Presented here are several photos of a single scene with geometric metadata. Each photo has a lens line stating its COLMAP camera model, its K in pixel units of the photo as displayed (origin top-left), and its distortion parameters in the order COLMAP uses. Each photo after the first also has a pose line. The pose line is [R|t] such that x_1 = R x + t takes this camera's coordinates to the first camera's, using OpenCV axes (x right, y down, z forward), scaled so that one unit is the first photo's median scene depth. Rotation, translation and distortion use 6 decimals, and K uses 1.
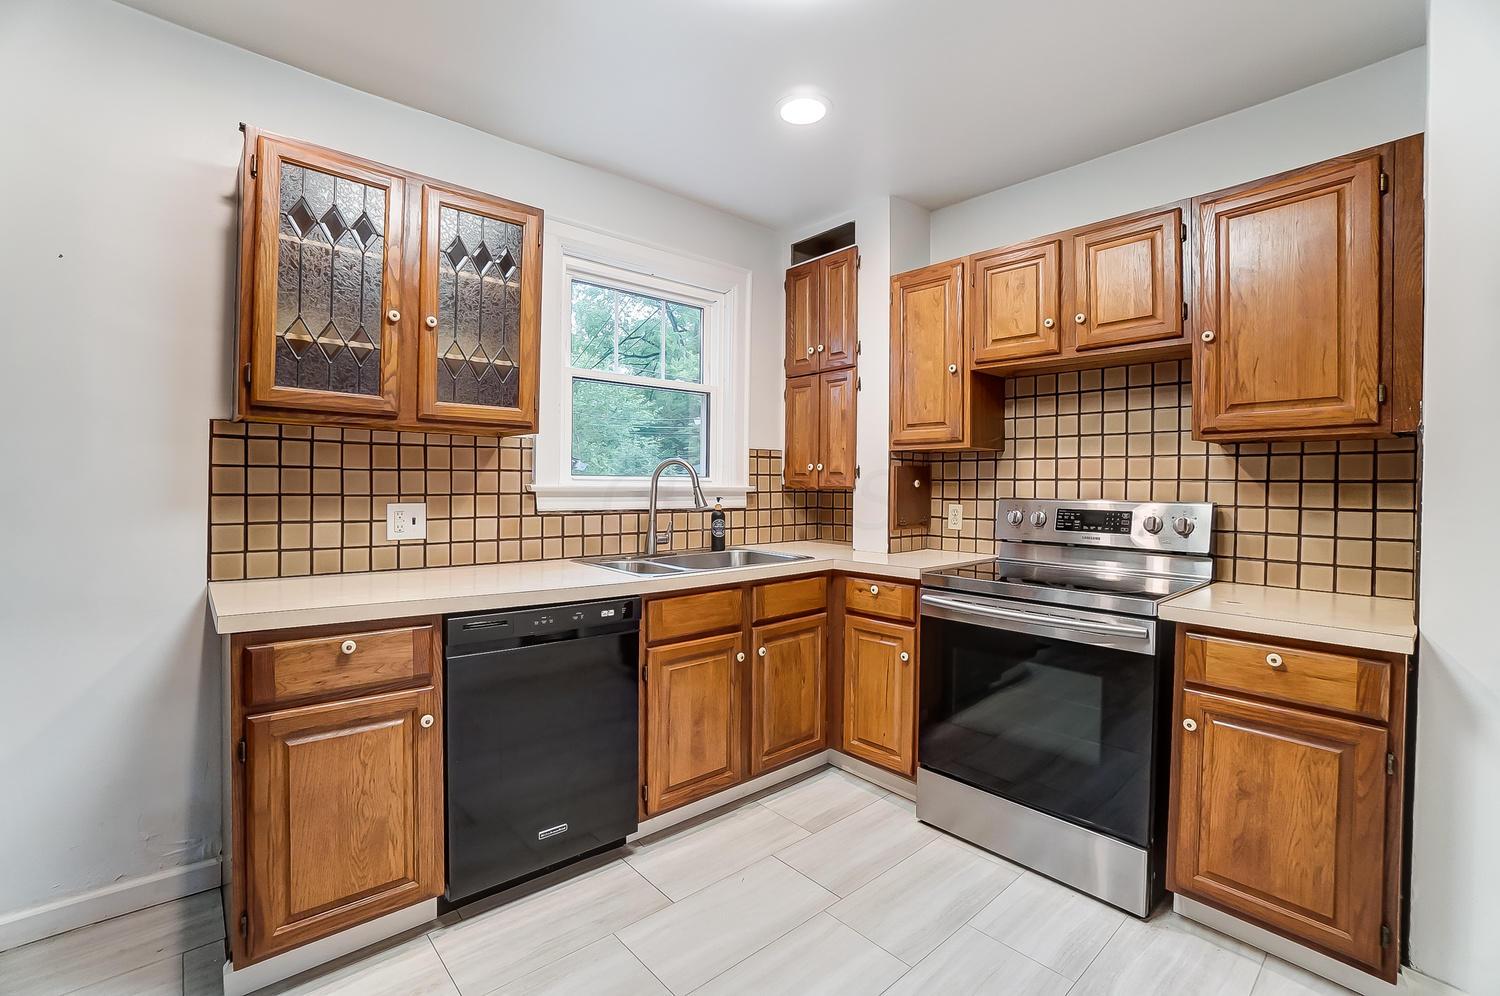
lens RADIAL K [[672.3, 0, 745.0], [0, 672.3, 492.3], [0, 0, 1]] dist [-0.050723, 0.017020]
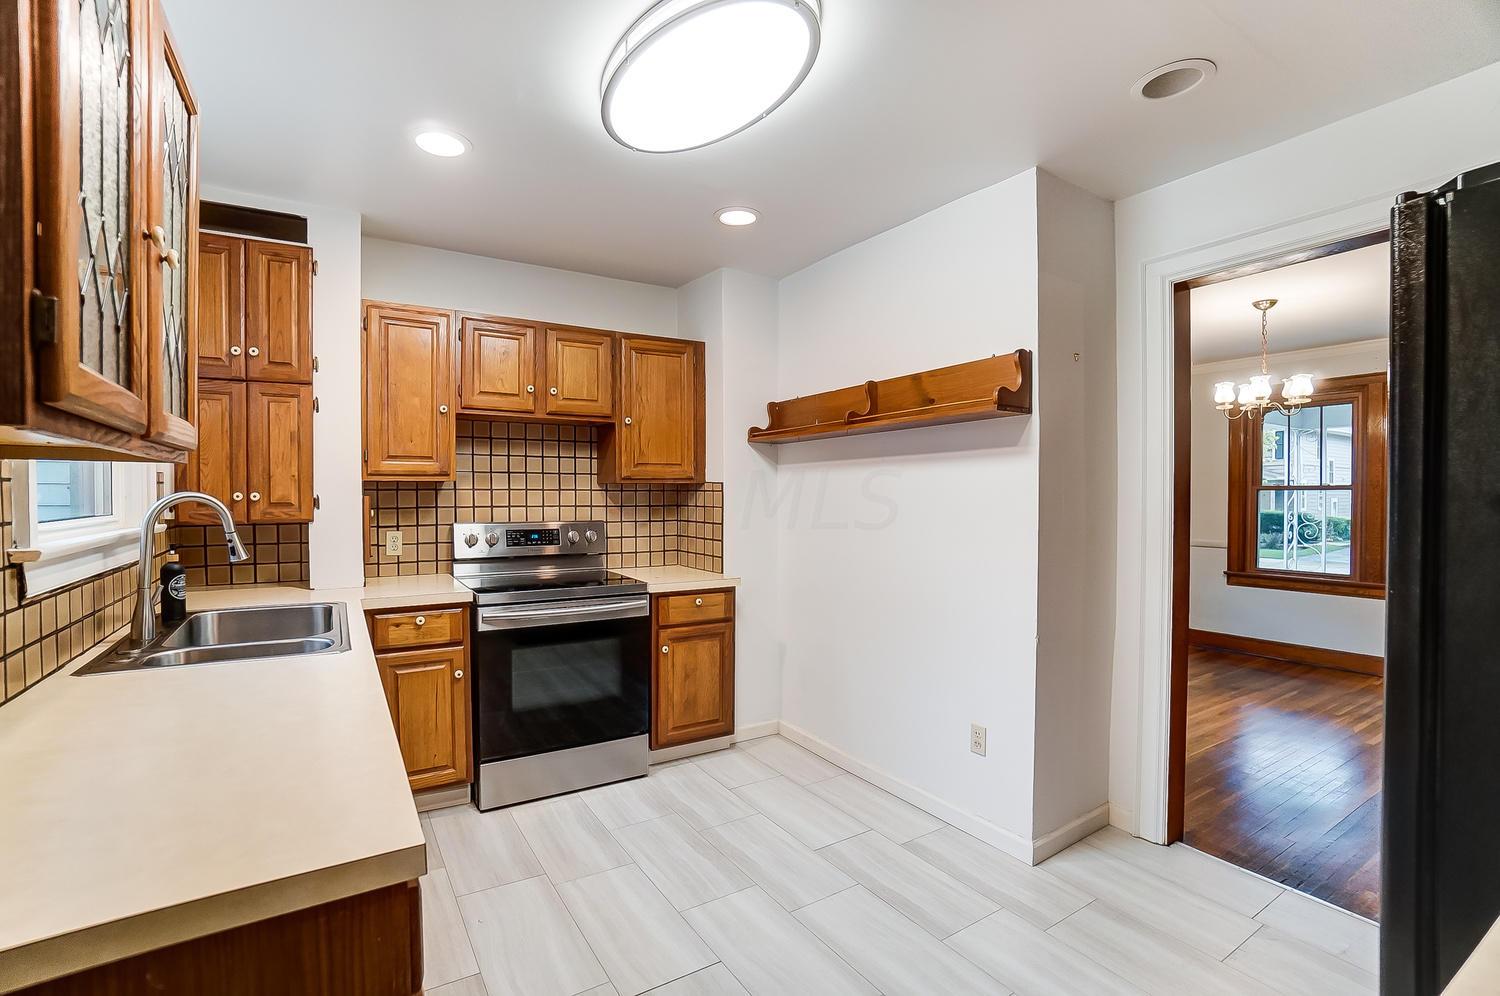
lens RADIAL K [[672.3, 0, 722.7], [0, 672.3, 507.8], [0, 0, 1]] dist [-0.050723, 0.017020]
pose [[0.175947, -0.033036, 0.983845, -0.726997], [0.008946, 0.999449, 0.031960, -0.055881], [-0.984359, 0.003179, 0.176146, 0.369409]]
